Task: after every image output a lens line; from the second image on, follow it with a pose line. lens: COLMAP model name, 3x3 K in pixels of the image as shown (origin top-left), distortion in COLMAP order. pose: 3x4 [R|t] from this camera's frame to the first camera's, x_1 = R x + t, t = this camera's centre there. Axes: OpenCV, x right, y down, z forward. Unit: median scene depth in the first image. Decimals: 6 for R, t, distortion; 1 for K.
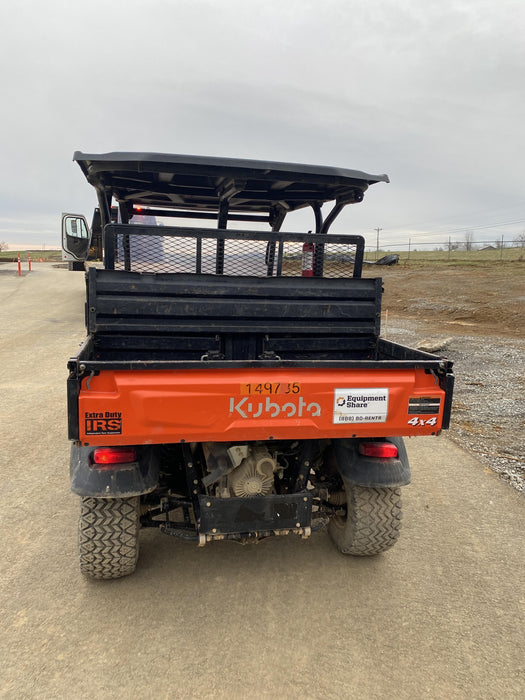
lens RADIAL K [[521.4, 0, 263.7], [0, 521.4, 352.4], [0, 0, 1]] dist [0.083883, -0.034469]
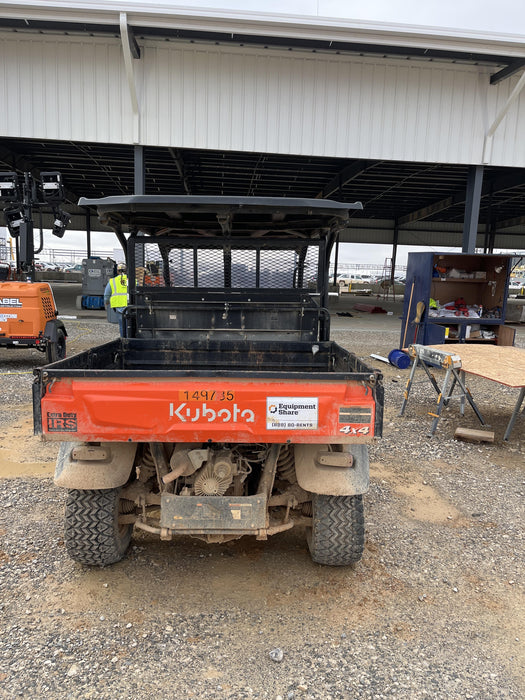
lens RADIAL K [[521.4, 0, 269.6], [0, 521.4, 352.2], [0, 0, 1]] dist [0.083883, -0.034469]
pose [[0.983336, 0.000901, -0.181798, 0.333565], [-0.009322, 0.998922, -0.045473, 0.024563], [0.181561, 0.046410, 0.982284, -0.079848]]
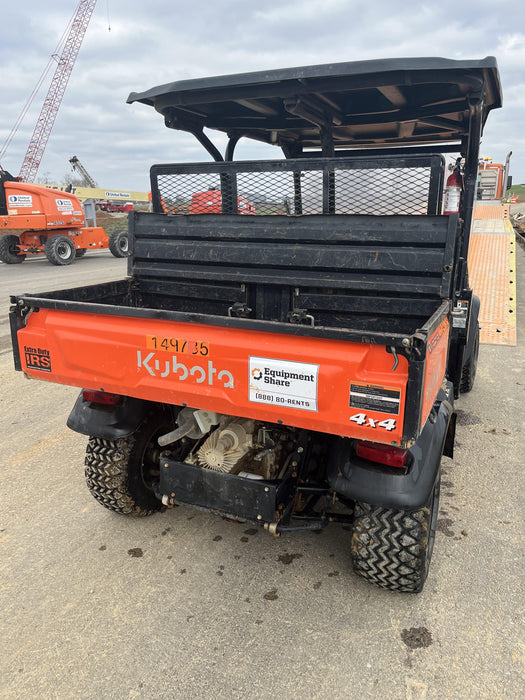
lens RADIAL K [[521.4, 0, 267.9], [0, 521.4, 351.3], [0, 0, 1]] dist [0.083883, -0.034469]
pose [[0.809731, 0.120429, -0.574310, 0.585090], [-0.078819, 0.992166, 0.096922, -0.014123], [0.581483, -0.033214, 0.812880, 0.382291]]
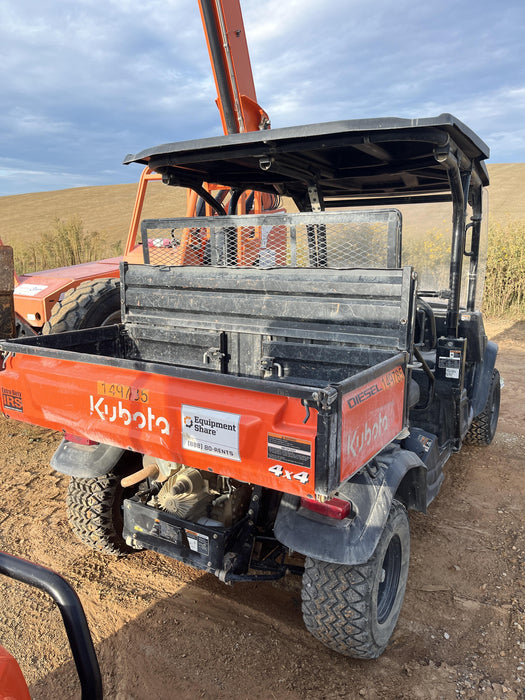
lens RADIAL K [[521.4, 0, 267.5], [0, 521.4, 361.0], [0, 0, 1]] dist [0.083883, -0.034469]
pose [[0.732265, 0.102570, -0.673251, 0.744483], [-0.093815, 0.994361, 0.049453, -0.046969], [0.674527, 0.026949, 0.737758, 0.486548]]
